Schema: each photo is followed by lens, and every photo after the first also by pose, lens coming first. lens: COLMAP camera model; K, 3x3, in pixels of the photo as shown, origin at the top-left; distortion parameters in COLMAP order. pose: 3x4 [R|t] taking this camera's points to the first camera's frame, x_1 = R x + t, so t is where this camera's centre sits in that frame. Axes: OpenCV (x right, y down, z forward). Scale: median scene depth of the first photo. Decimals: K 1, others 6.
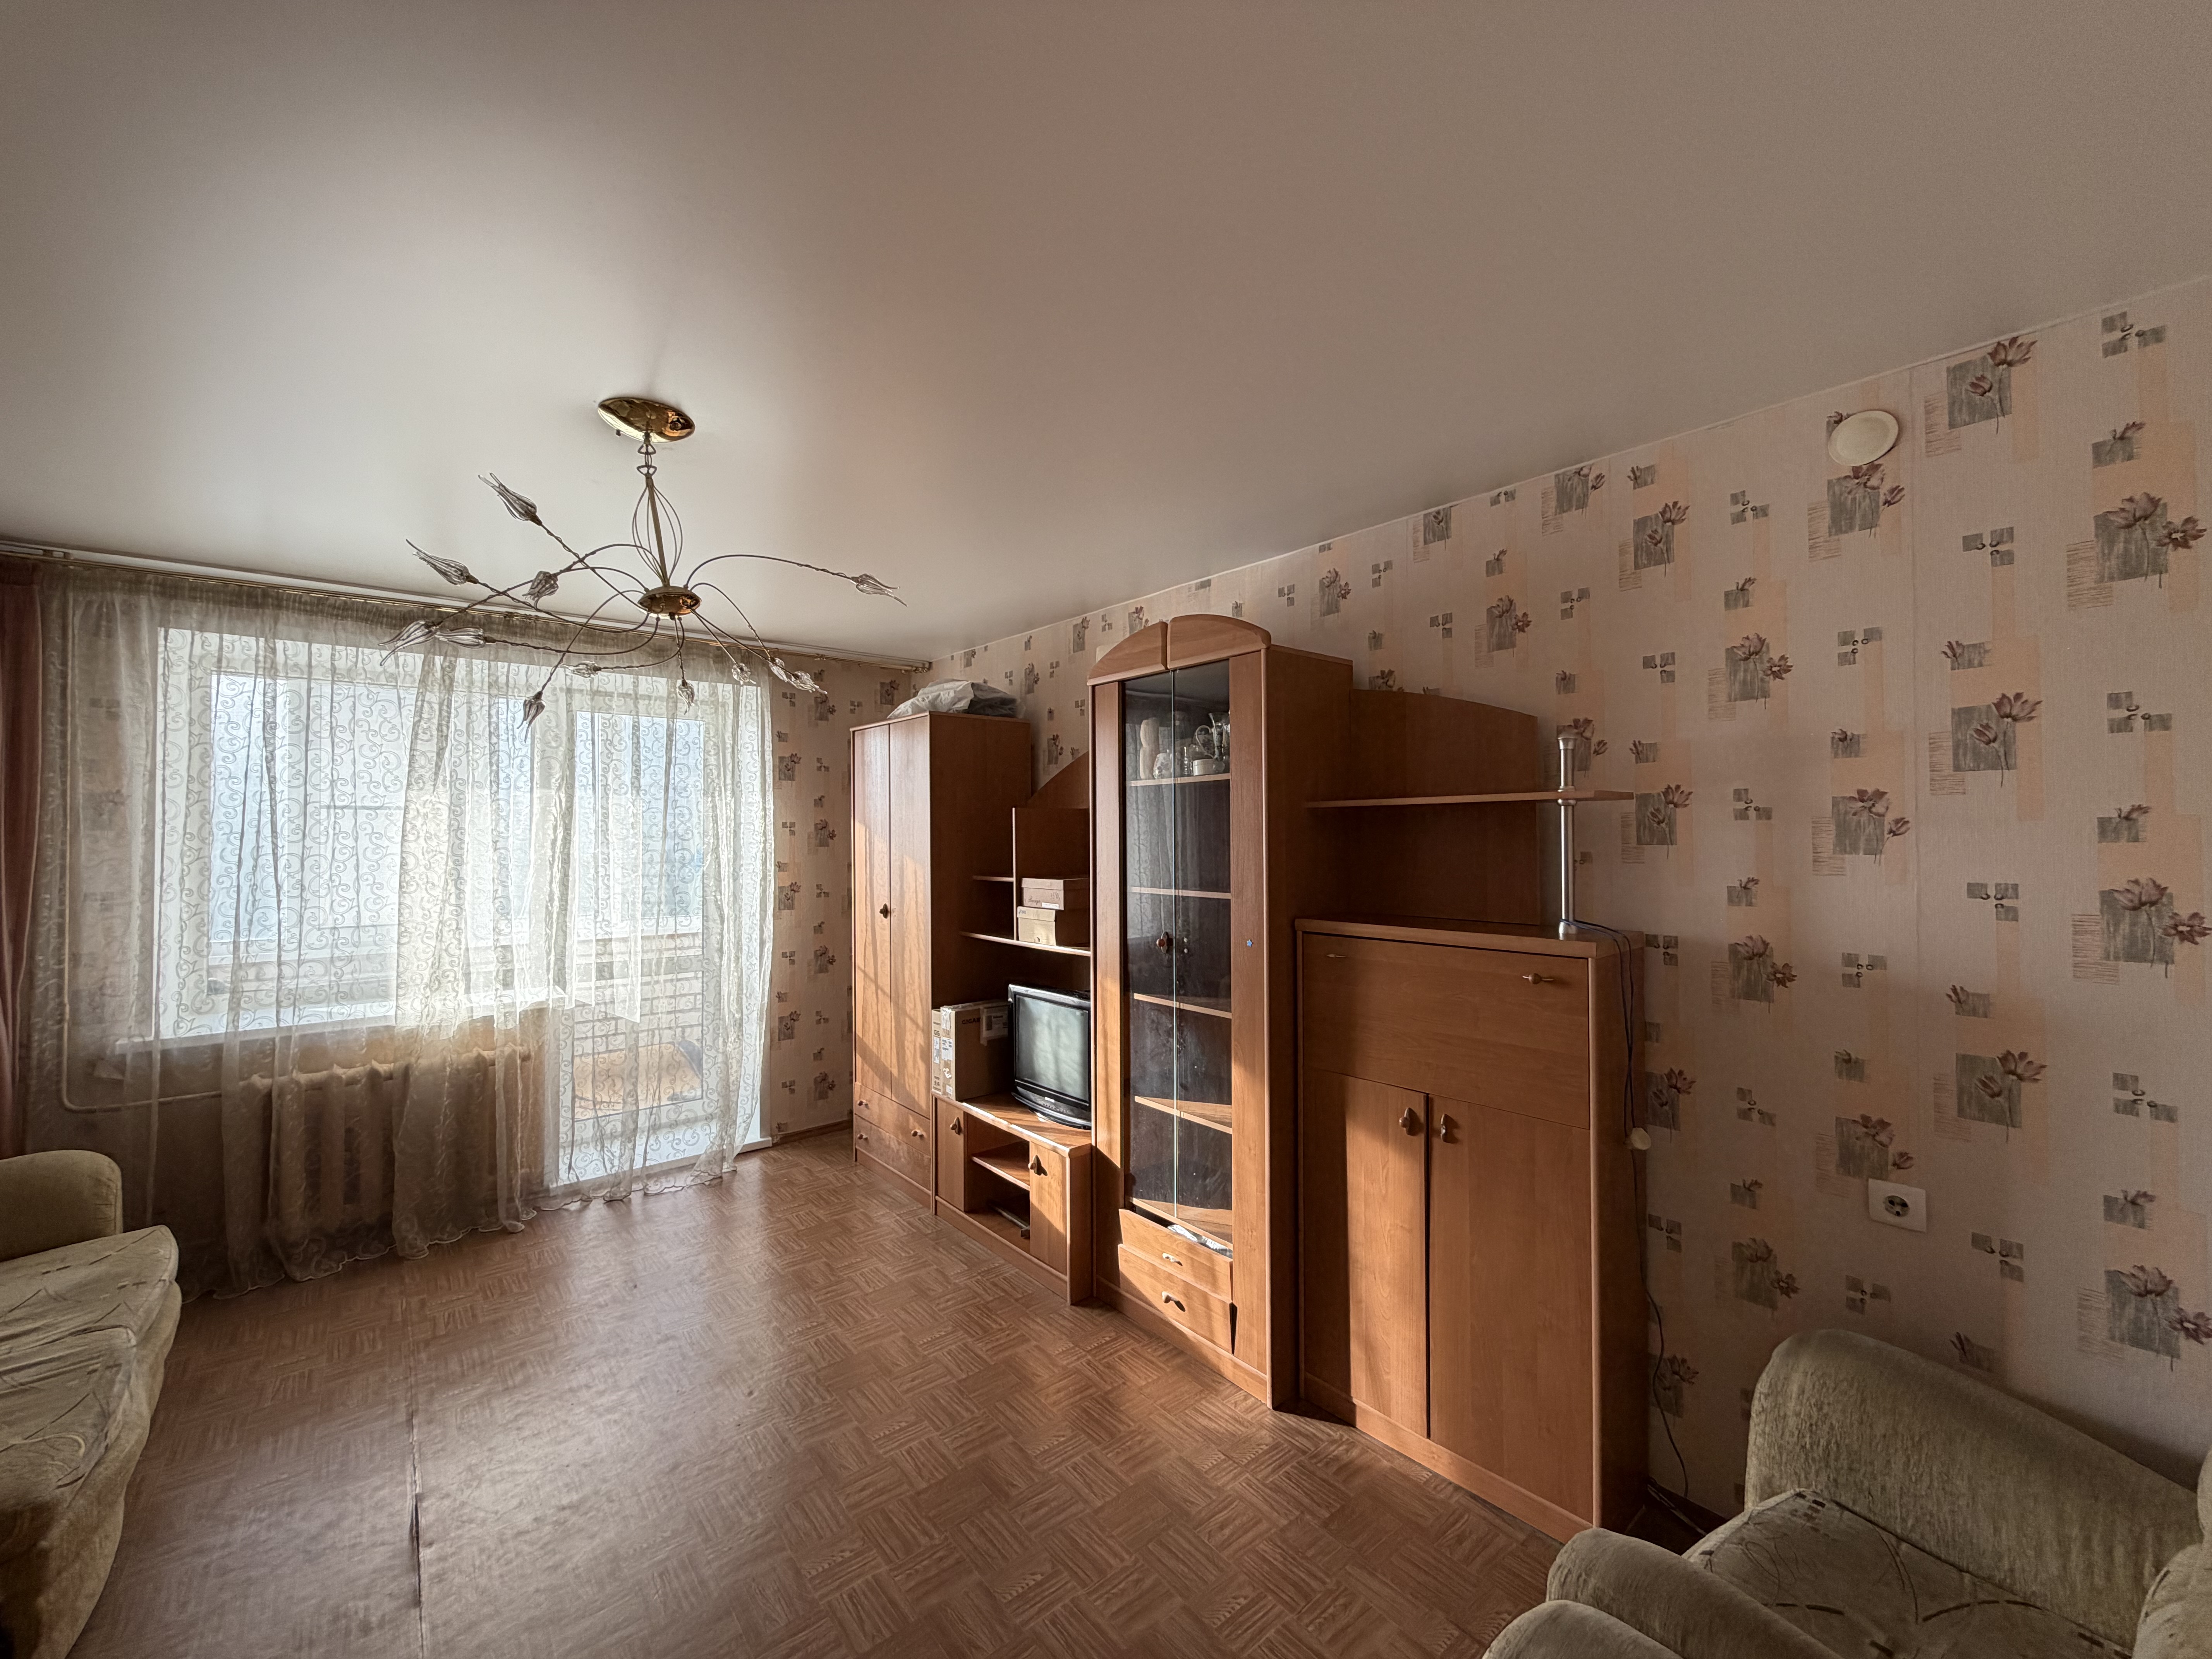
lens RADIAL K [[881.9, 0, 1116.2], [0, 881.9, 817.6], [0, 0, 1]] dist [-0.000012, -0.000186]
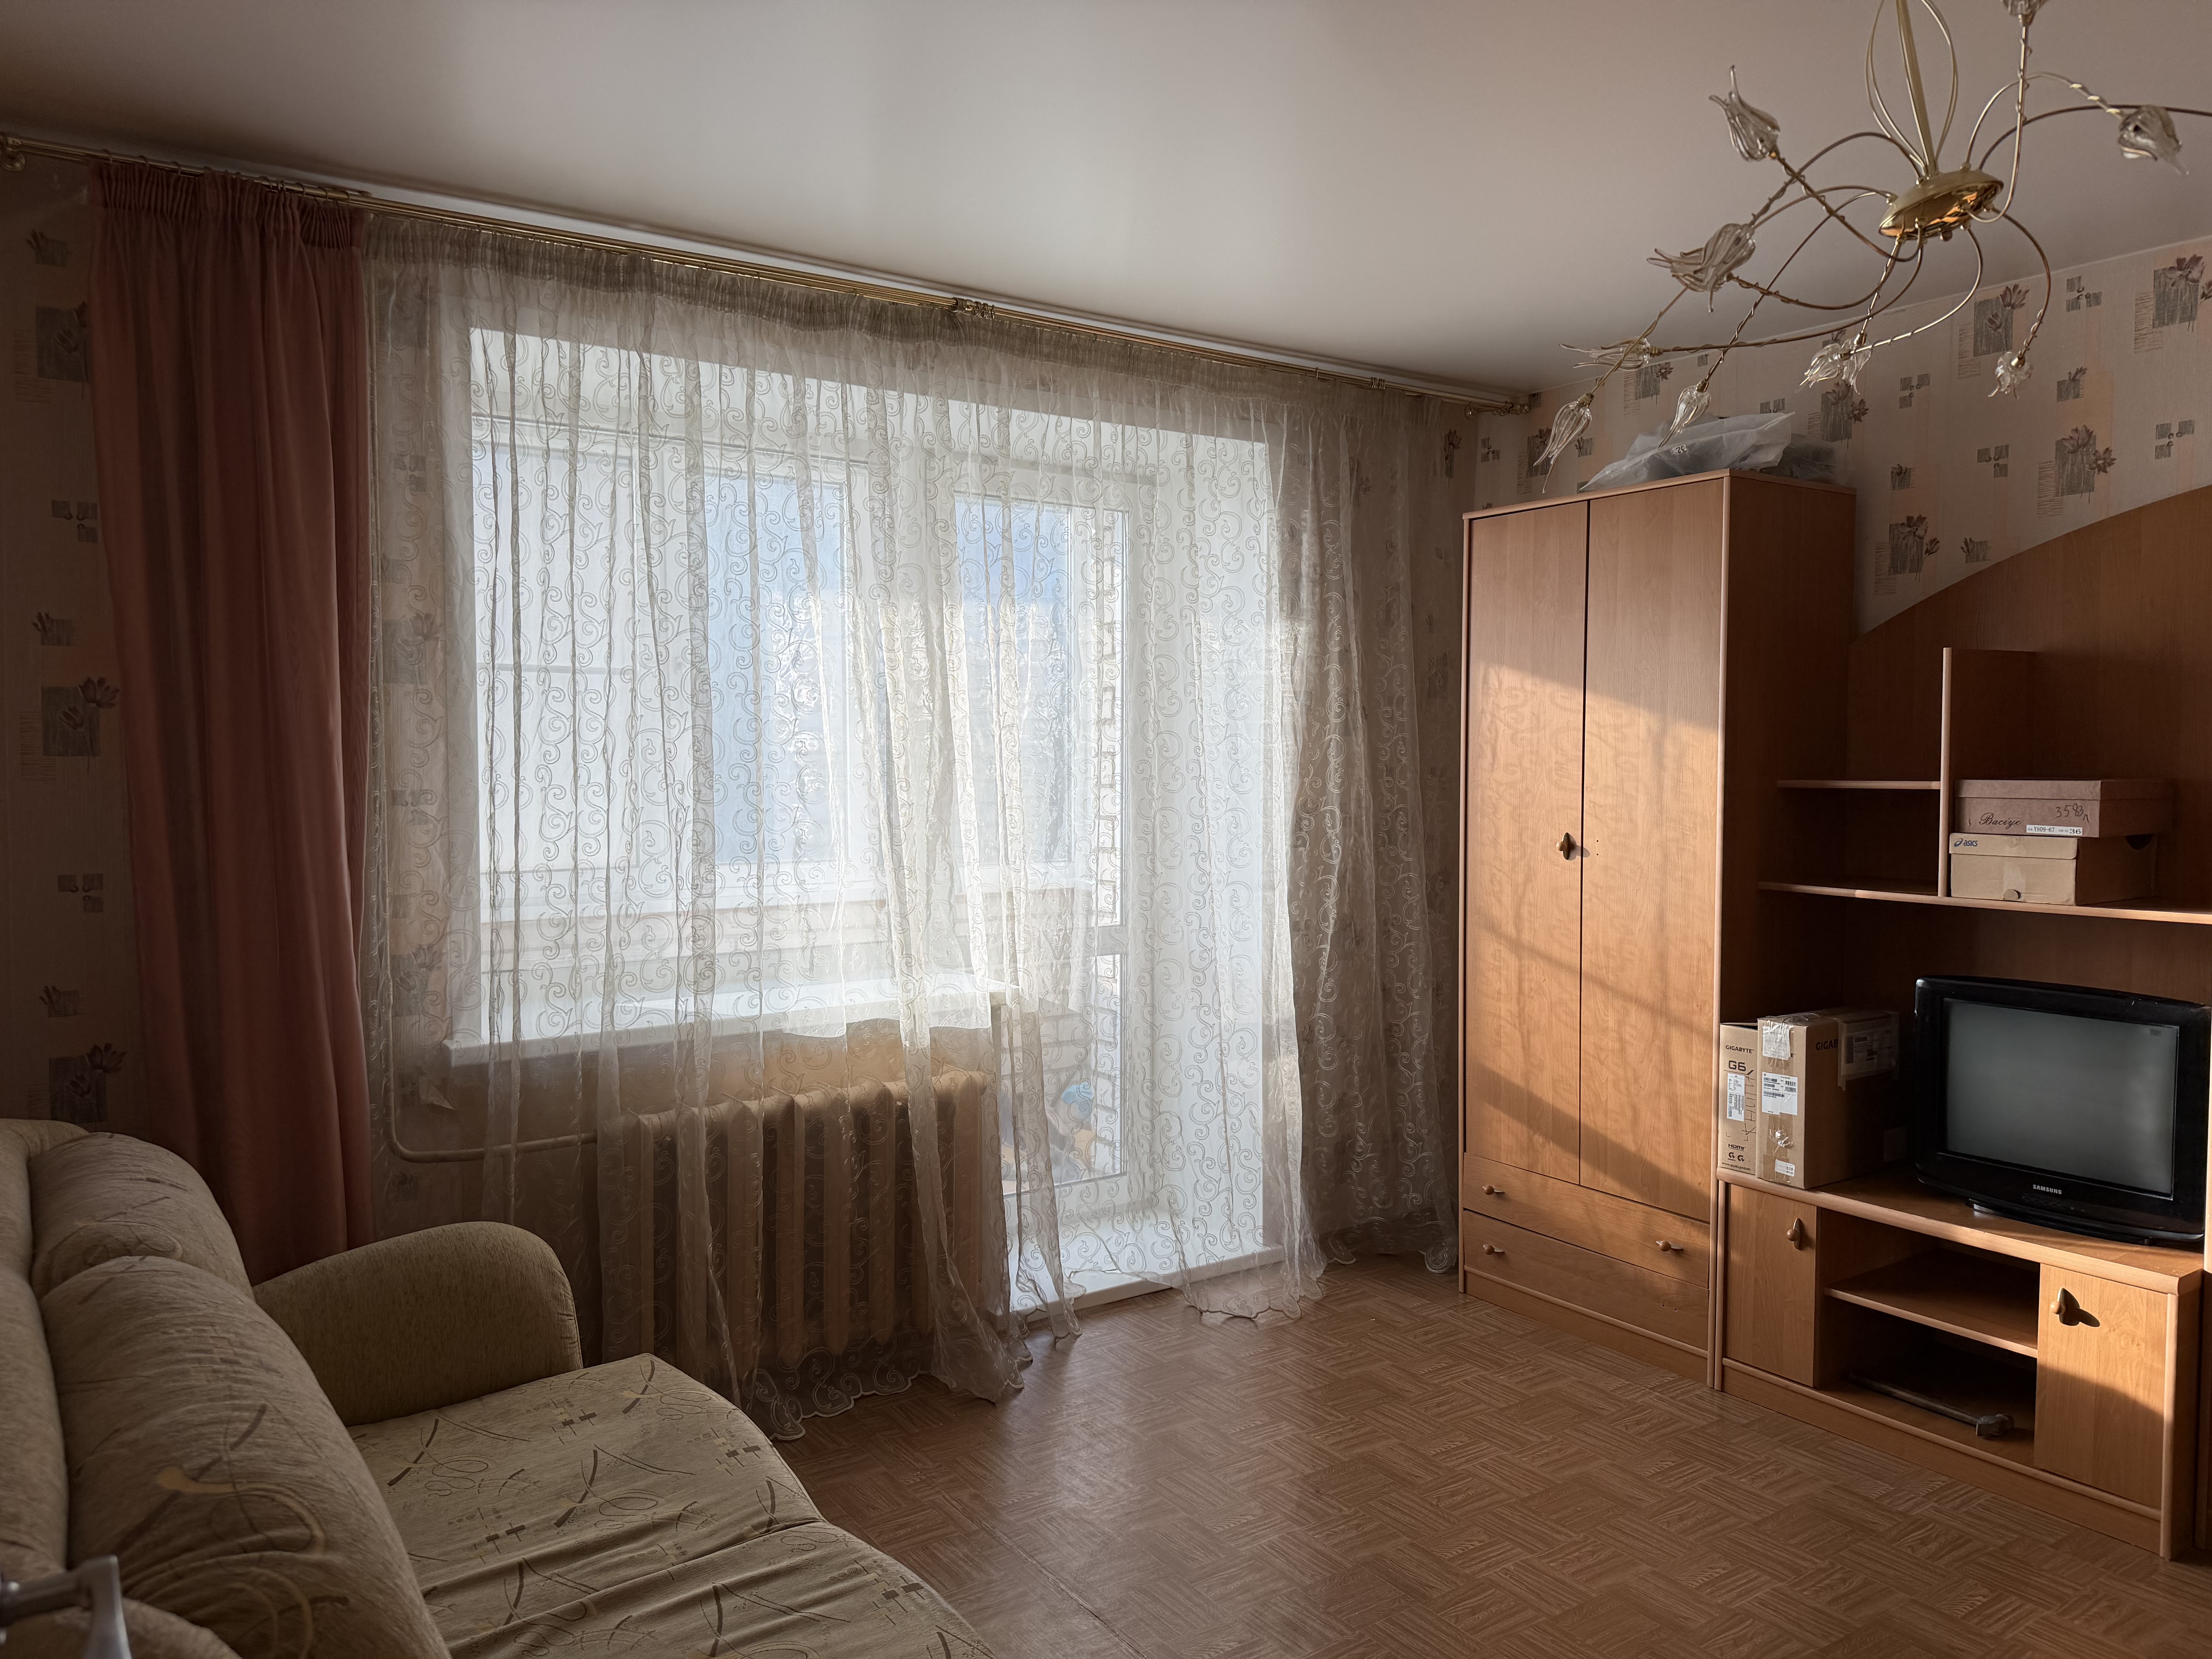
lens RADIAL K [[1556.6, 0, 1141.8], [0, 1556.6, 817.8], [0, 0, 1]] dist [0.023037, -0.025816]
pose [[0.995714, 0.007646, -0.092168, -0.511627], [-0.001858, 0.998029, 0.062721, 0.033155], [0.092466, -0.062281, 0.993766, 0.016396]]
